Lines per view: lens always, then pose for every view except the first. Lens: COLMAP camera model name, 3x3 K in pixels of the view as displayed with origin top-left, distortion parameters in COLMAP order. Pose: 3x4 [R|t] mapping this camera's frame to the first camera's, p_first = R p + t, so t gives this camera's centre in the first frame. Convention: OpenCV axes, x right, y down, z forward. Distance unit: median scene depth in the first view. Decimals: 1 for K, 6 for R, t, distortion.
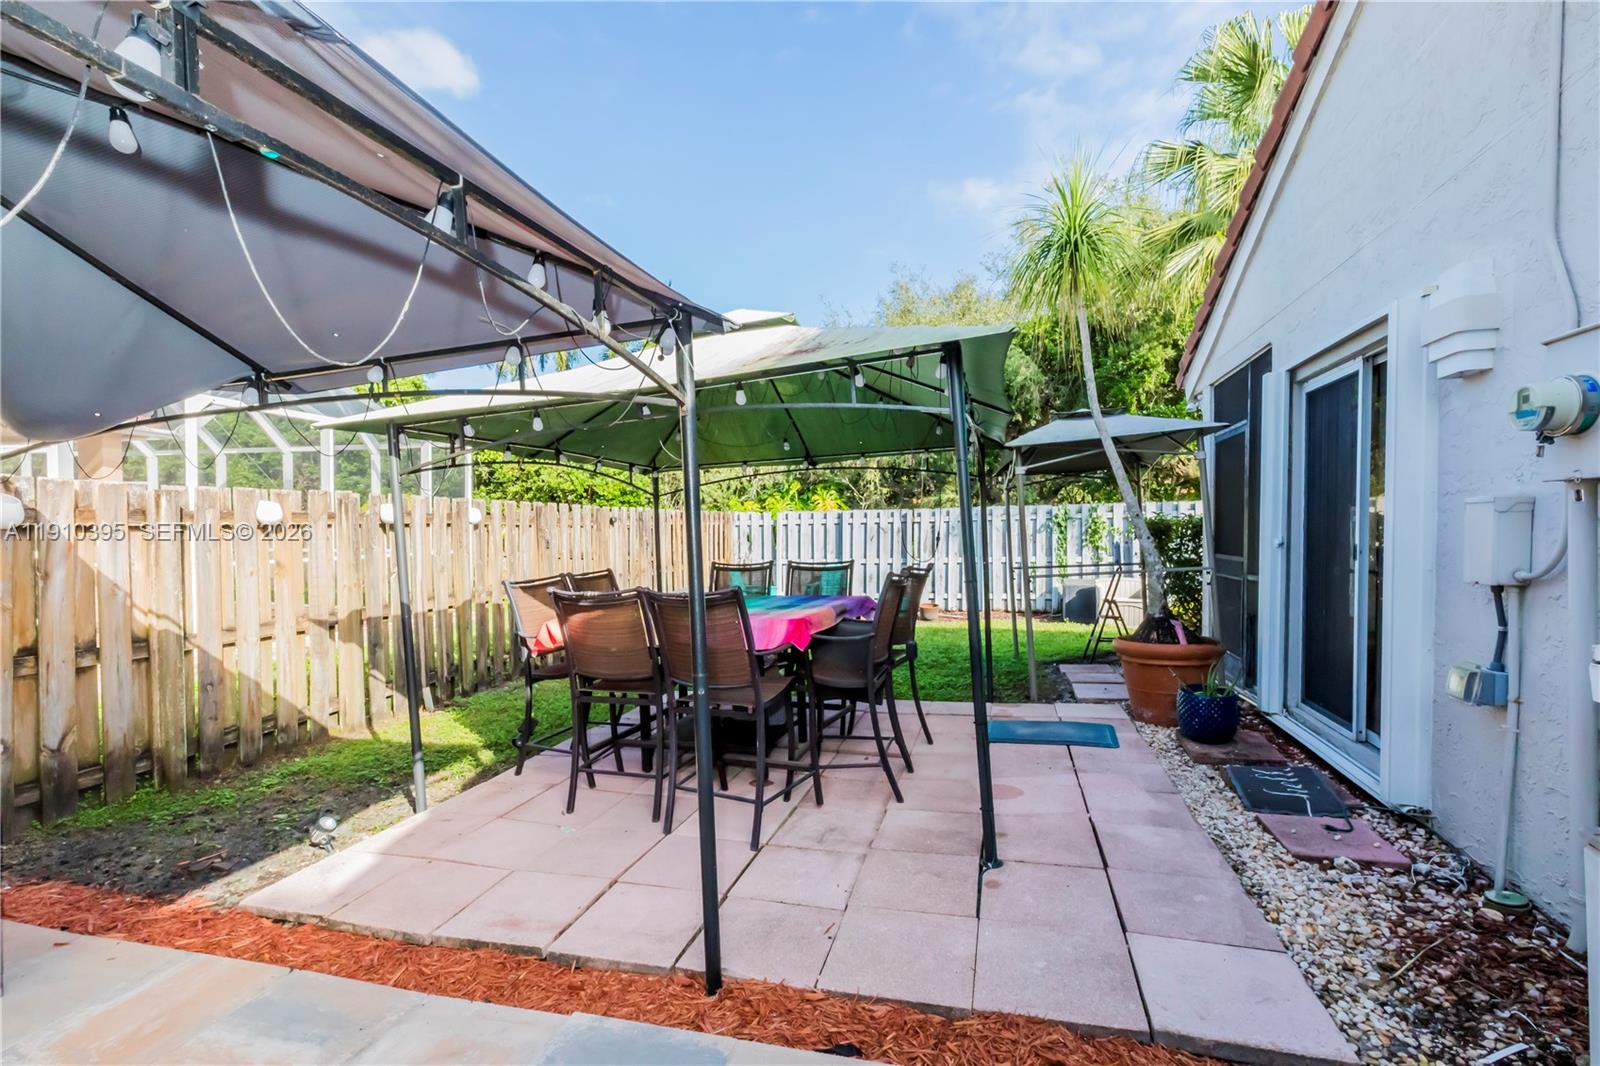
lens RADIAL K [[707.5, 0, 797.4], [0, 707.5, 532.1], [0, 0, 1]] dist [0.000535, -0.000534]
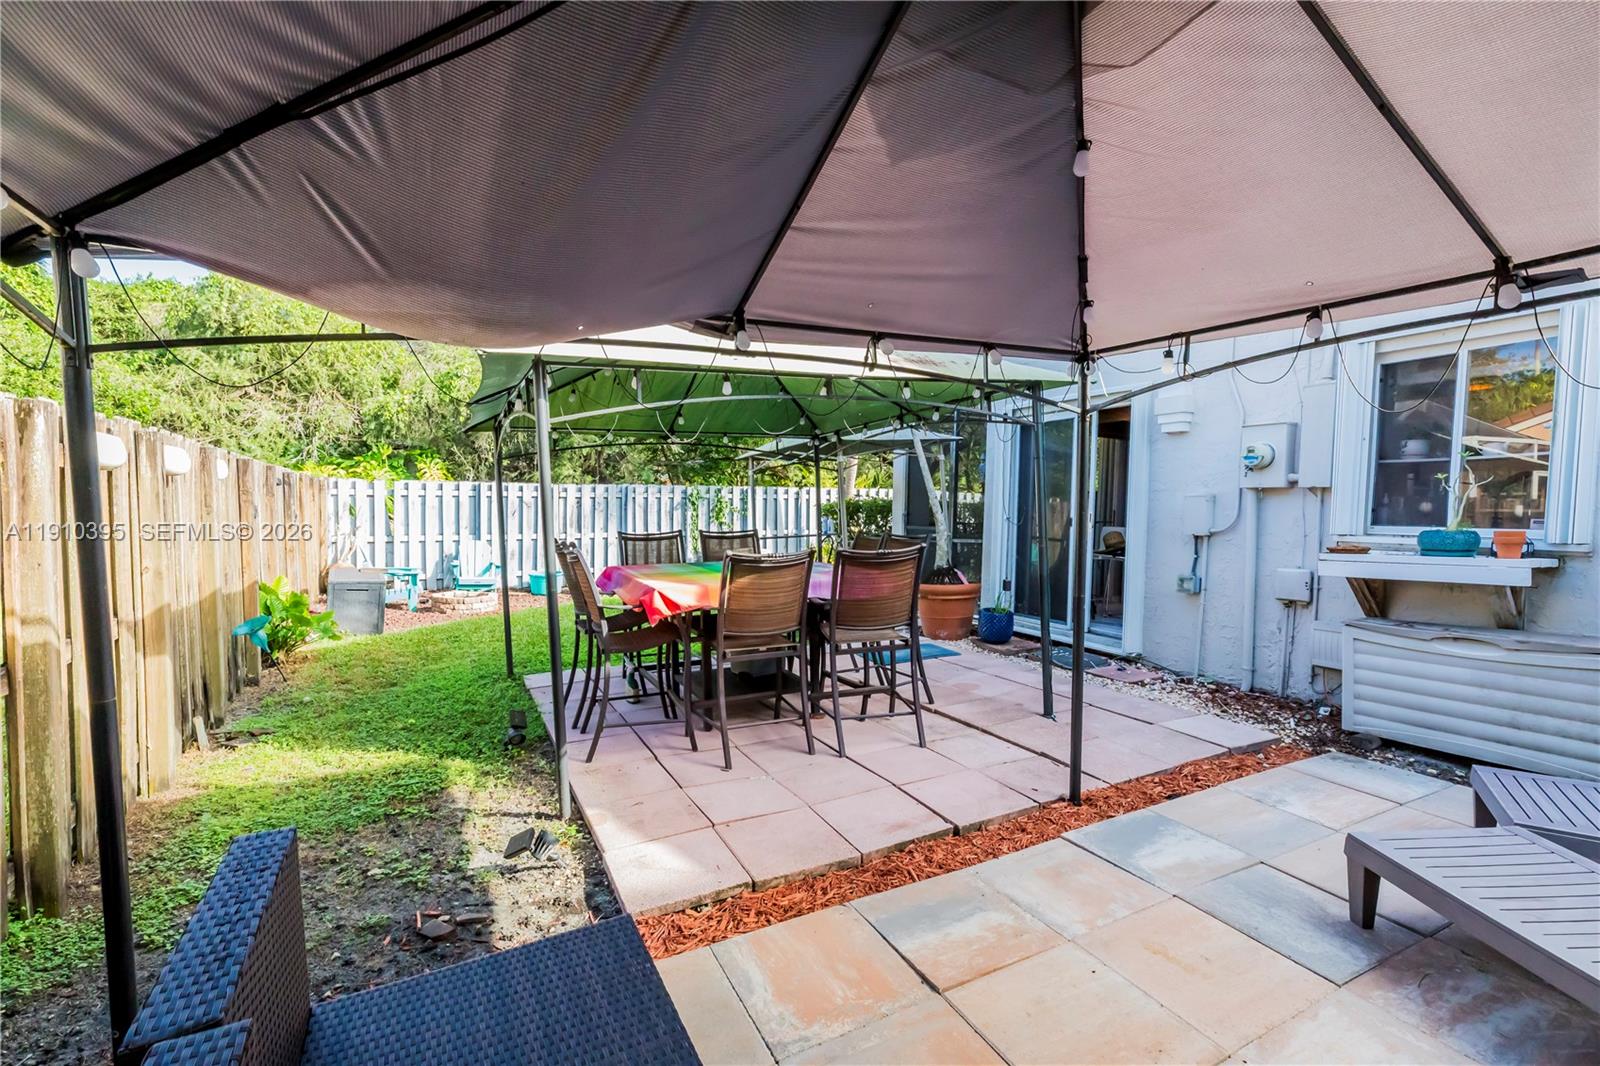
lens RADIAL K [[707.5, 0, 800.6], [0, 707.5, 523.7], [0, 0, 1]] dist [0.000535, -0.000534]
pose [[0.738068, 0.005203, 0.674706, -0.265903], [-0.016911, 0.999799, 0.010788, 0.007393], [-0.674514, -0.019372, 0.738008, 0.049141]]
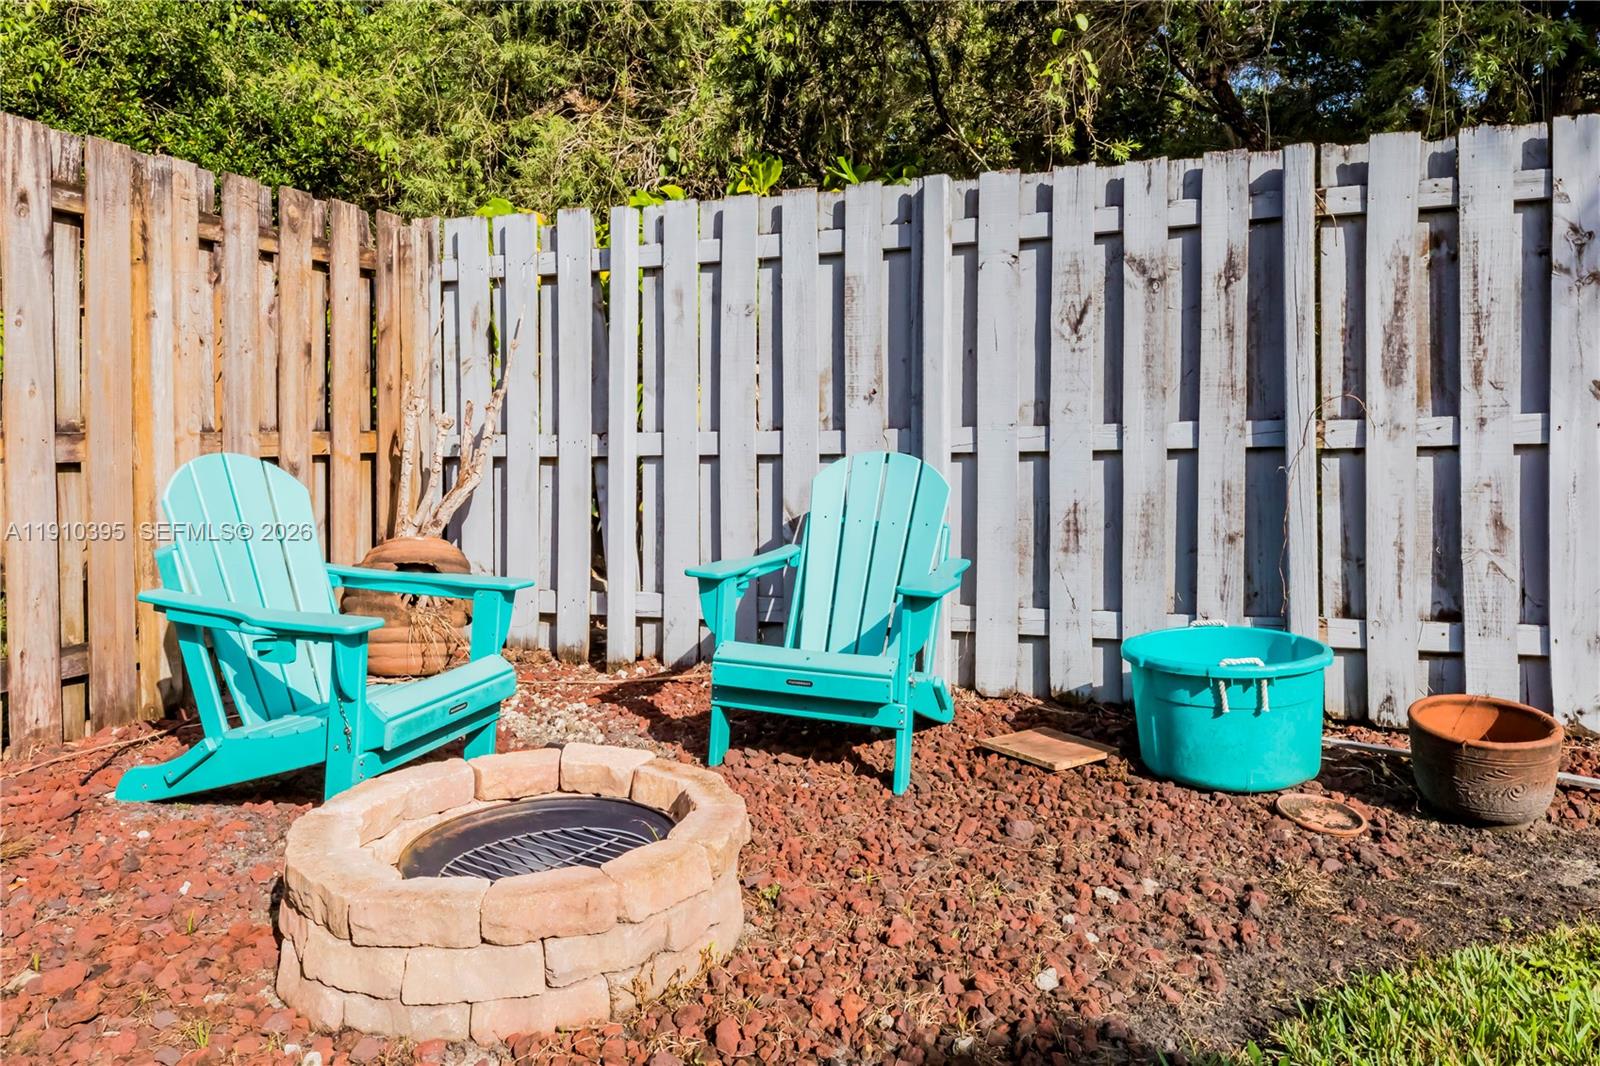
lens RADIAL K [[1067.8, 0, 797.6], [0, 1067.8, 519.5], [0, 0, 1]] dist [-0.003826, -0.000450]
pose [[0.995997, 0.019966, -0.087133, 0.060603], [-0.018152, 0.999603, 0.021560, 0.062106], [0.087528, -0.019892, 0.995963, 0.758609]]
